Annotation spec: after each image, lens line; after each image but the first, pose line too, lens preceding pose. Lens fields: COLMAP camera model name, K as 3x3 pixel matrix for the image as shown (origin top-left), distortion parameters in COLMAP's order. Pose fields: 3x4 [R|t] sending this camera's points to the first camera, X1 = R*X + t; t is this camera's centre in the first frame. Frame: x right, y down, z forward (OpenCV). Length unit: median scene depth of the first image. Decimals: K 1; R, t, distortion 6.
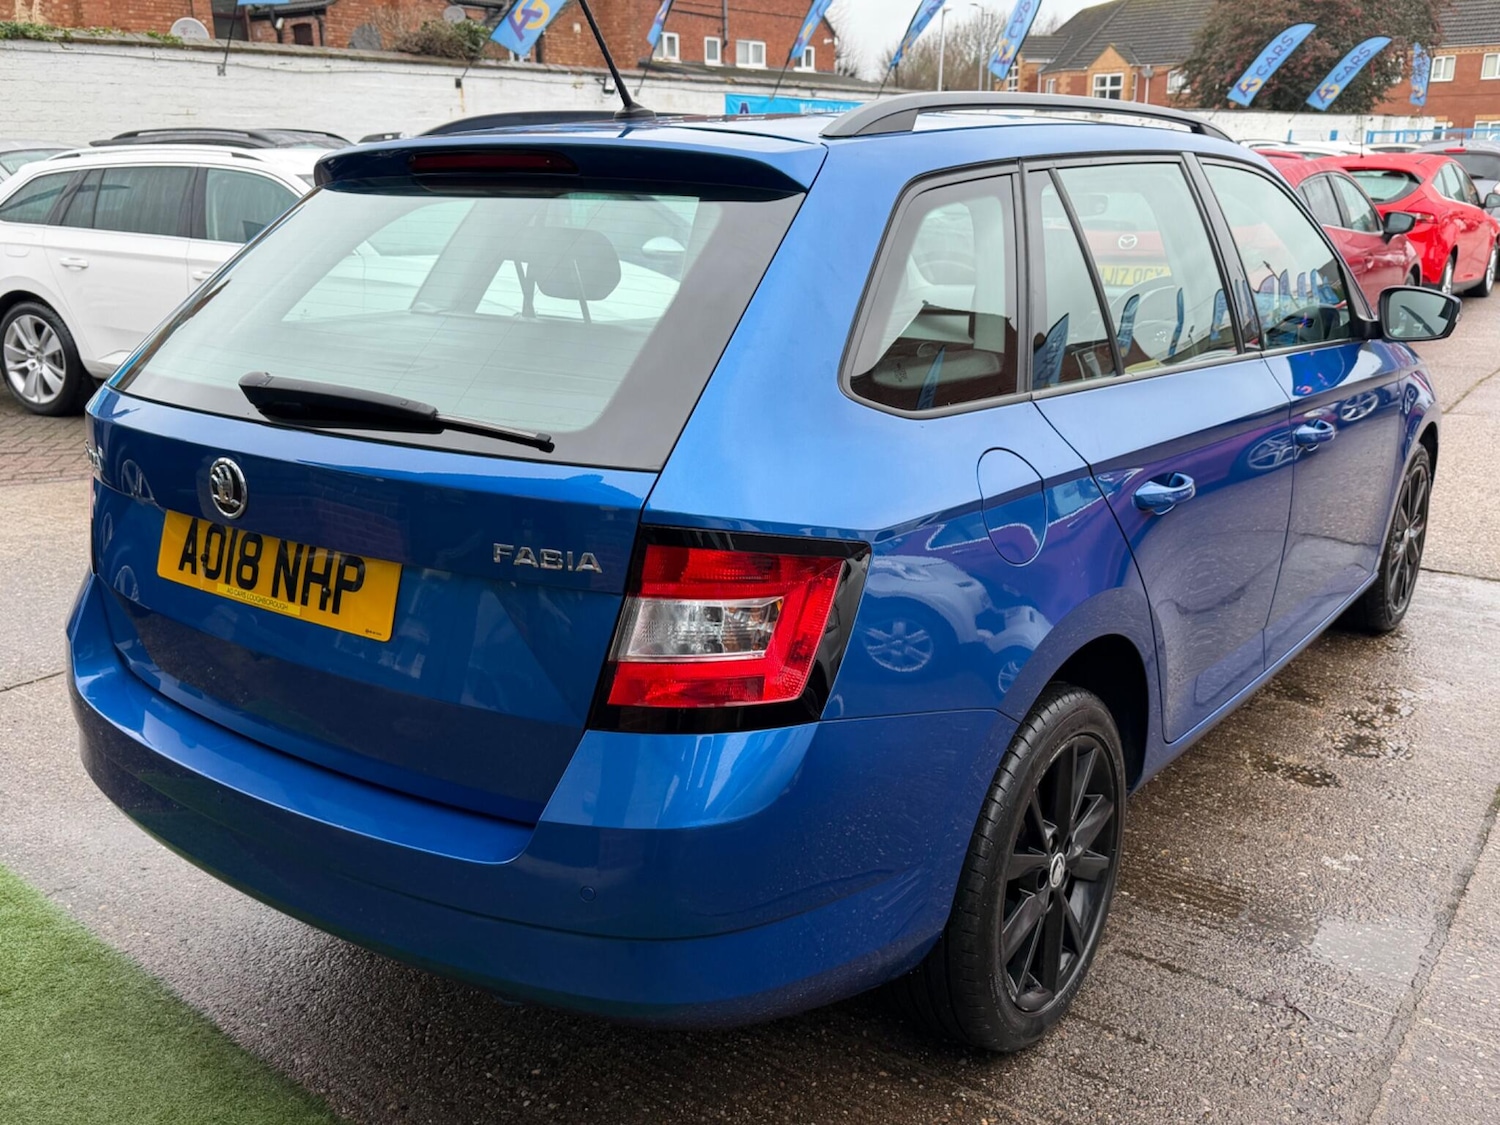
lens RADIAL K [[1496.5, 0, 753.4], [0, 1496.5, 590.9], [0, 0, 1]] dist [0.159097, -0.387424]
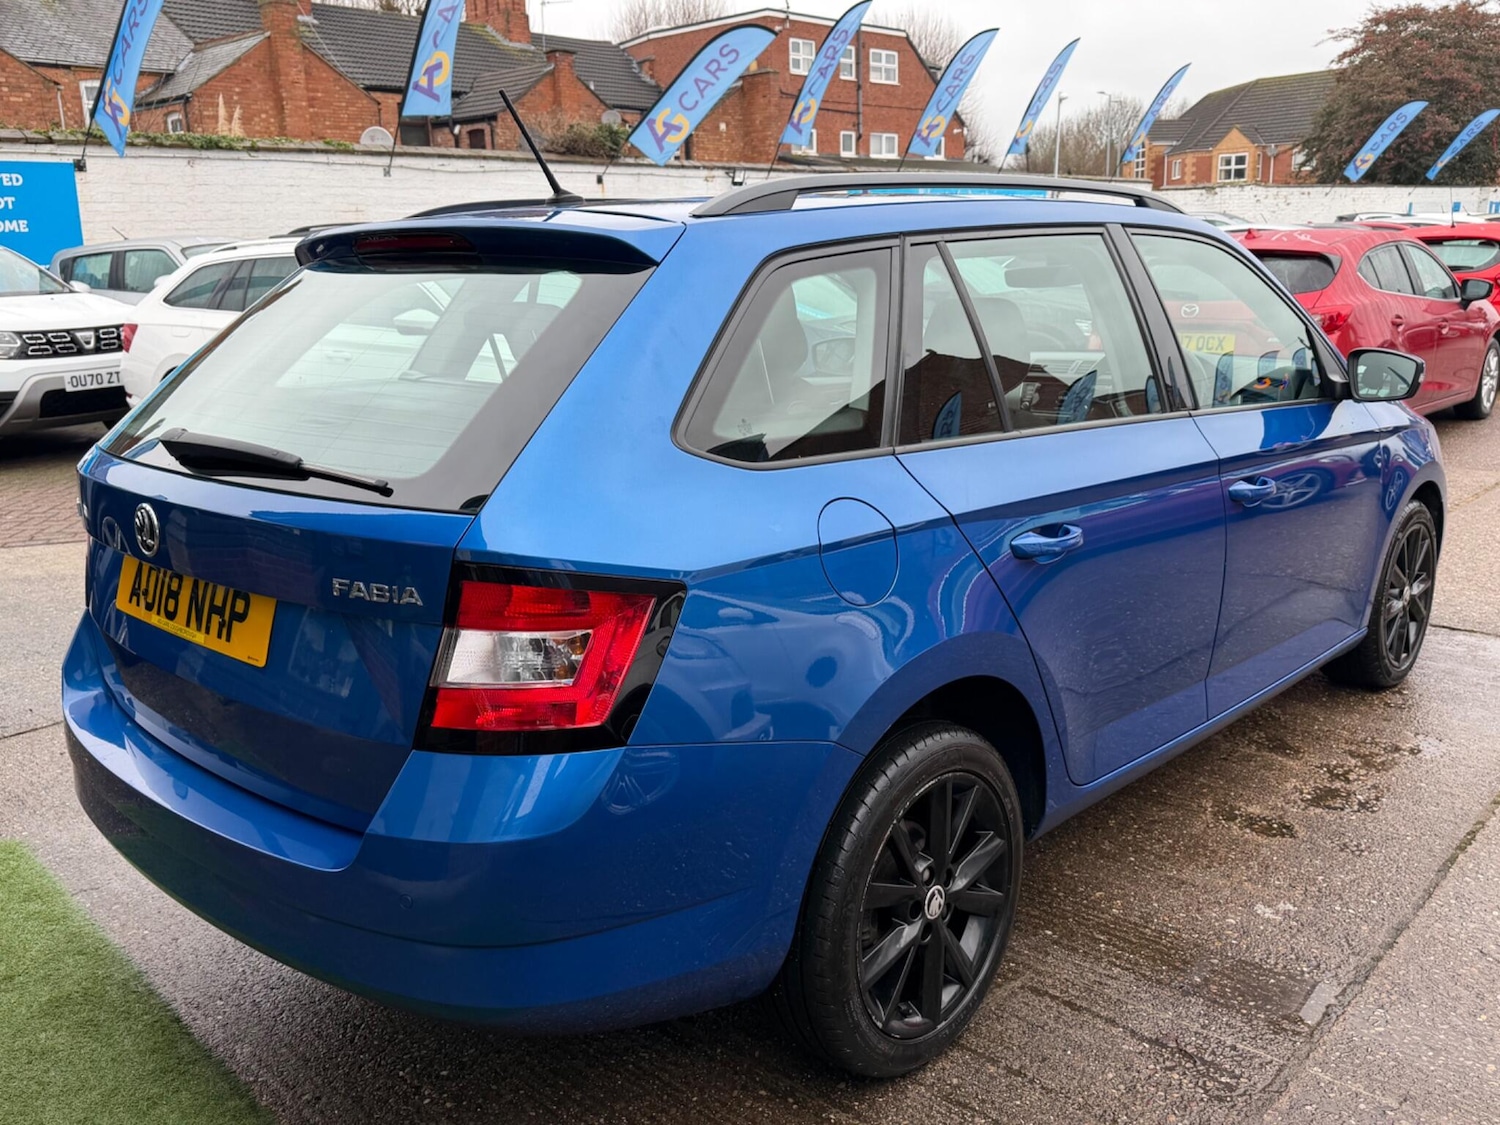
lens RADIAL K [[1420.3, 0, 750.0], [0, 1420.3, 562.5], [0, 0, 1]] dist [0.106781, -0.224211]
pose [[0.991943, 0.008908, -0.126371, 0.155531], [-0.016259, 0.998227, -0.057264, 0.007143], [0.125637, 0.058857, 0.990329, -0.005507]]
